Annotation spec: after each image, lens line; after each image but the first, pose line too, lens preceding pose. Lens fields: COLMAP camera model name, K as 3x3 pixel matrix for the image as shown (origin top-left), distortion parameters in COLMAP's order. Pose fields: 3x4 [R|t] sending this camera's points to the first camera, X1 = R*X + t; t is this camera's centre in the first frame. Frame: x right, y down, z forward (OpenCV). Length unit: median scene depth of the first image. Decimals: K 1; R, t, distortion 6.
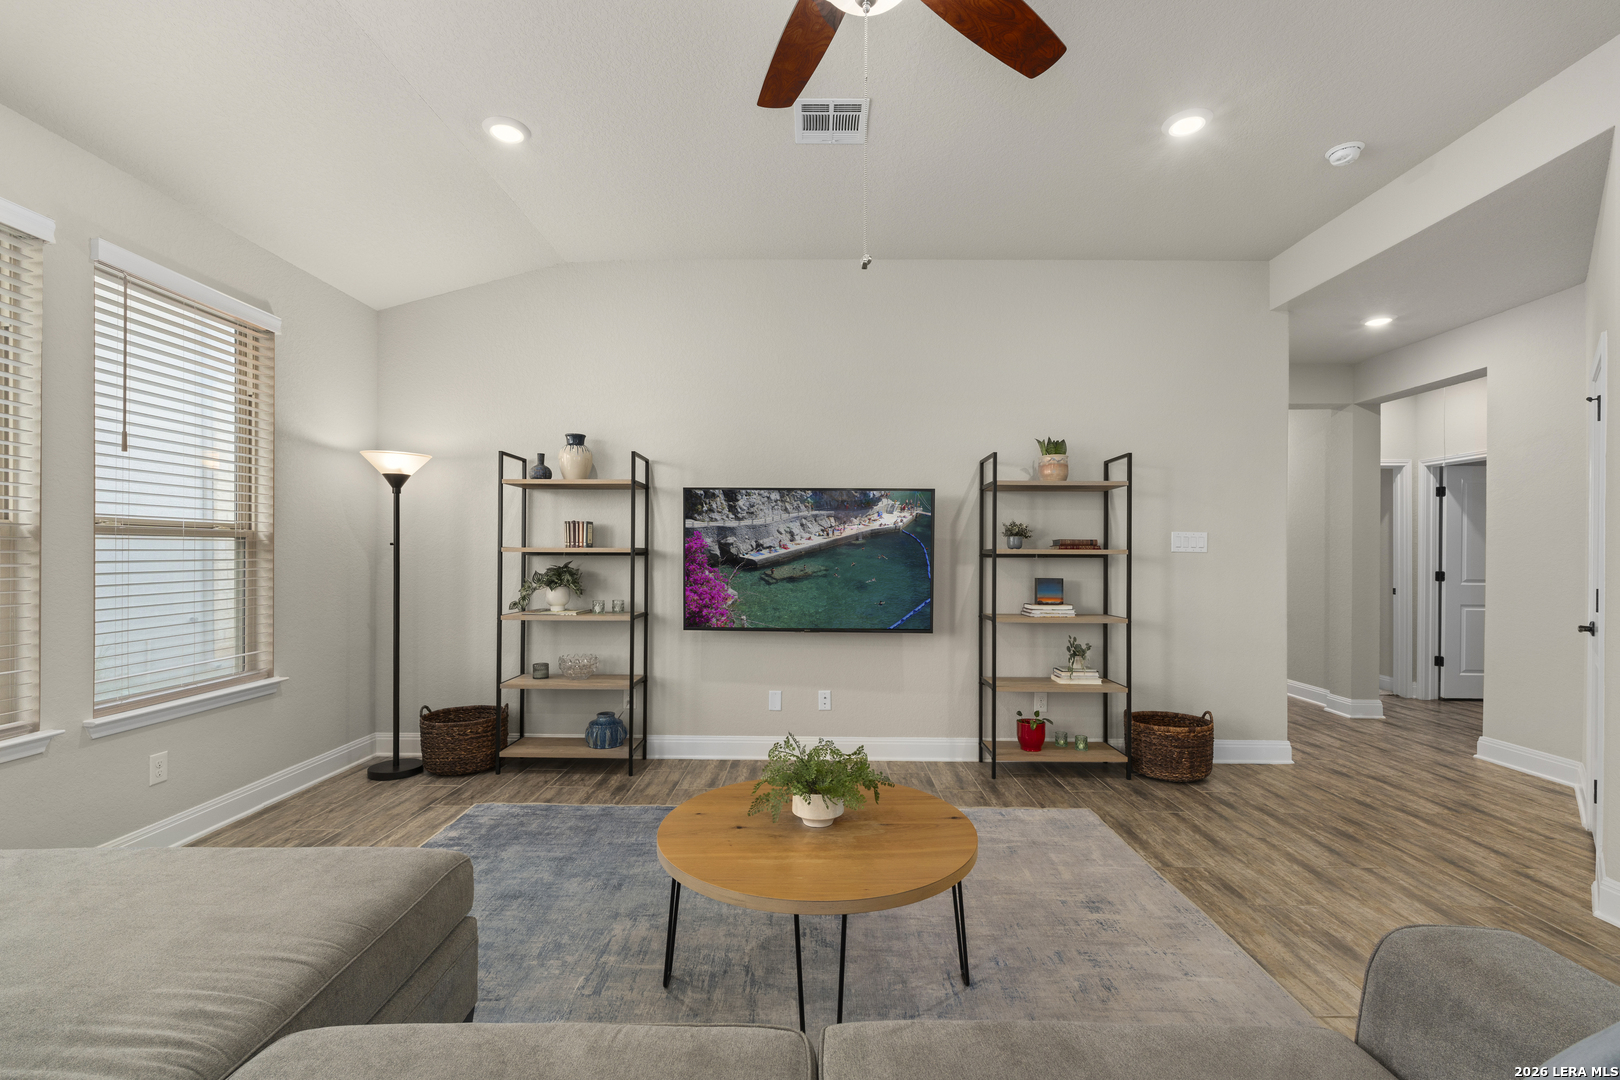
lens RADIAL K [[711.6, 0, 812.3], [0, 711.6, 540.4], [0, 0, 1]] dist [-0.001999, 0.000038]
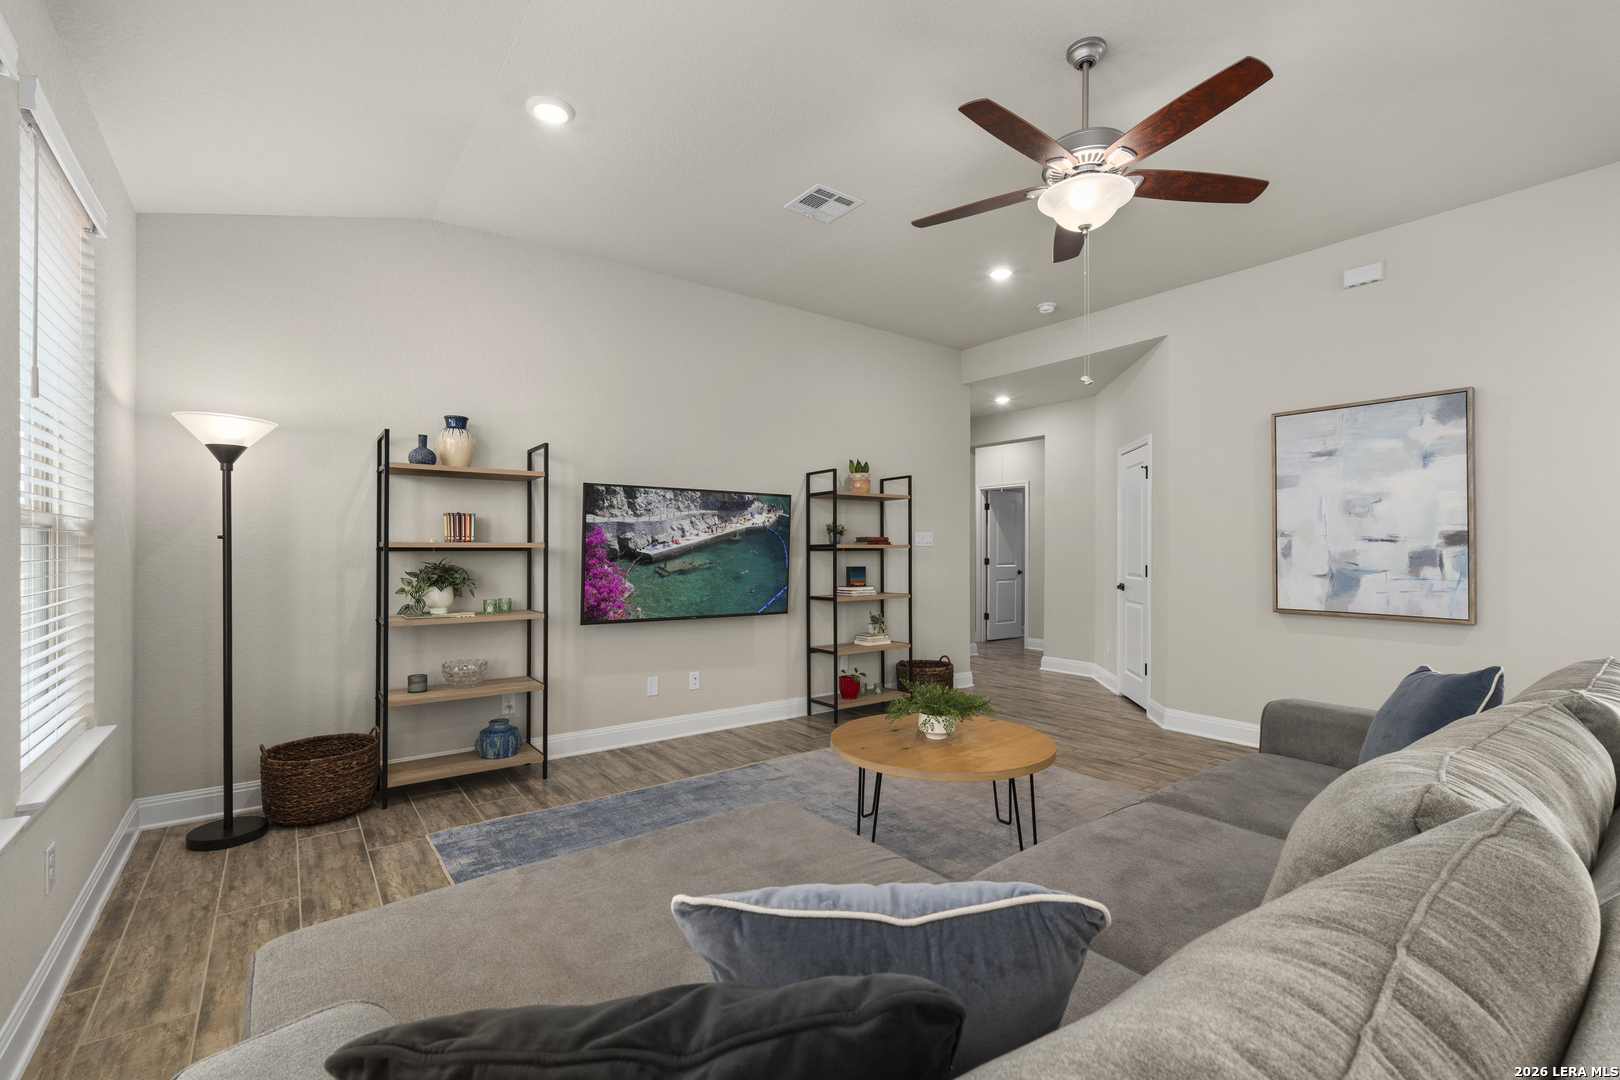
lens RADIAL K [[706.0, 0, 810.0], [0, 706.0, 540.0], [0, 0, 1]] dist [-0.001964, -0.000158]
pose [[0.792547, 0.004321, 0.609796, -0.534240], [-0.009339, 0.999944, 0.005052, -0.001644], [-0.609740, -0.009699, 0.792542, 0.021744]]
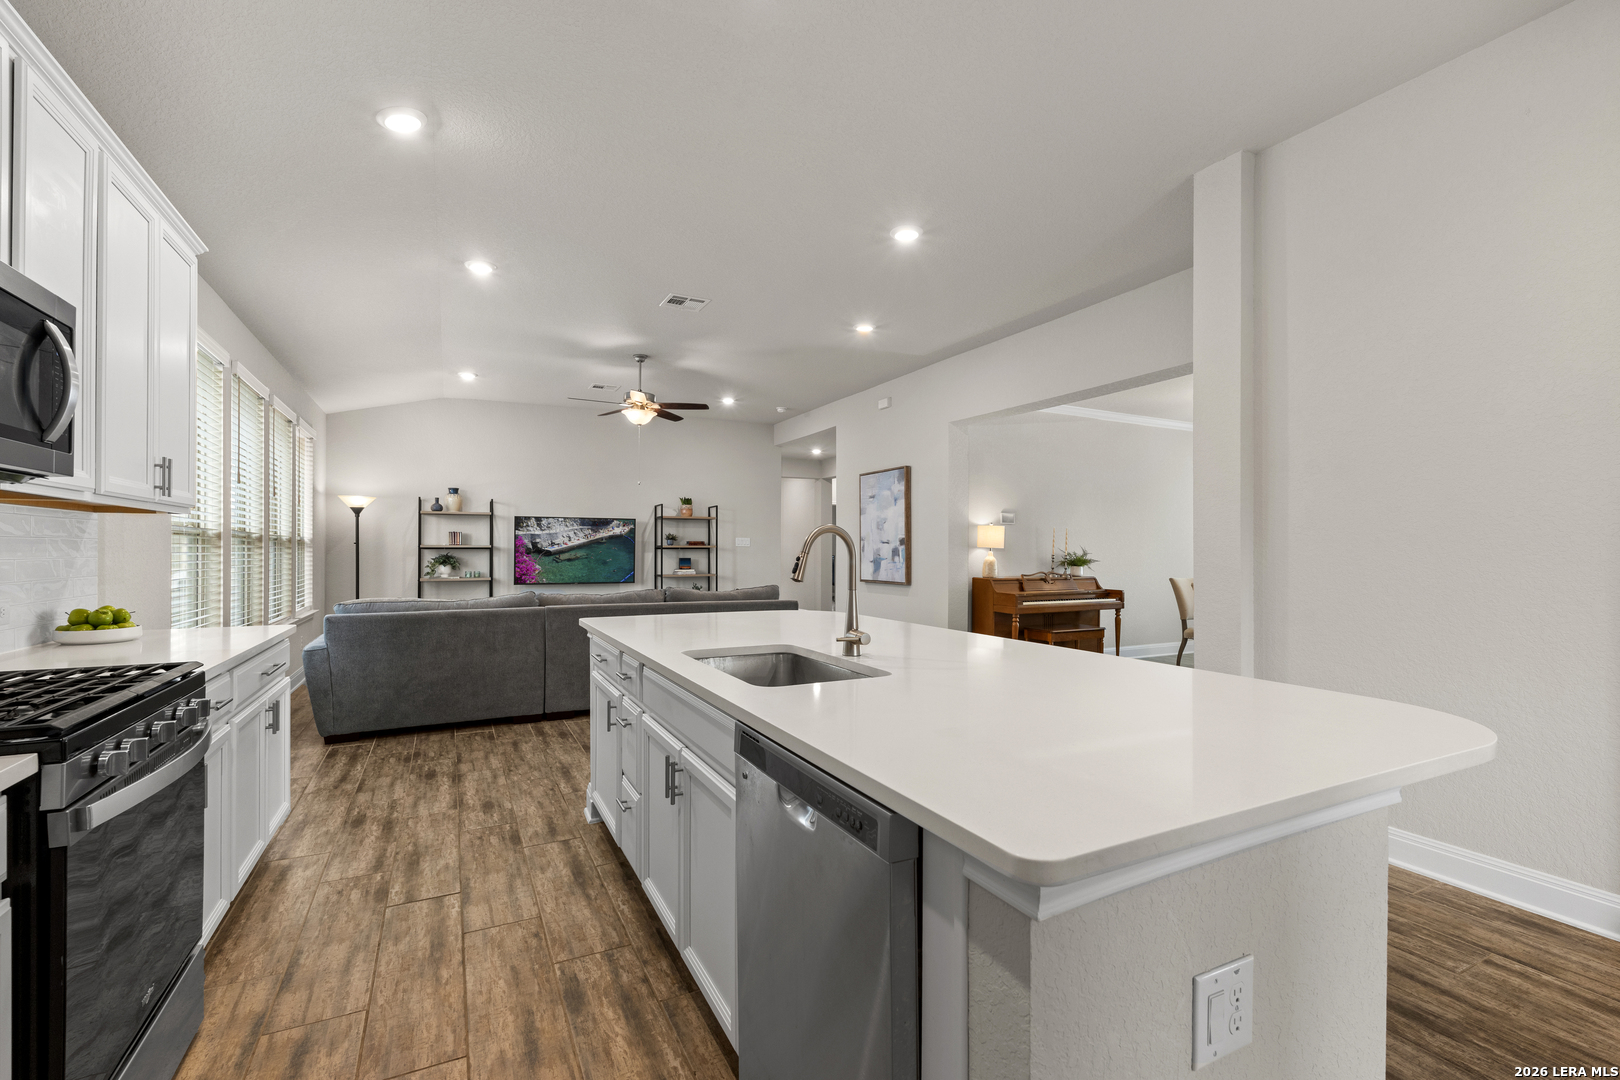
lens RADIAL K [[711.6, 0, 812.3], [0, 711.6, 540.4], [0, 0, 1]] dist [-0.001999, 0.000038]
pose [[0.885837, 0.001429, 0.463994, -0.375165], [-0.004491, 0.999975, 0.005495, -0.018828], [-0.463975, -0.006951, 0.885821, -1.247537]]
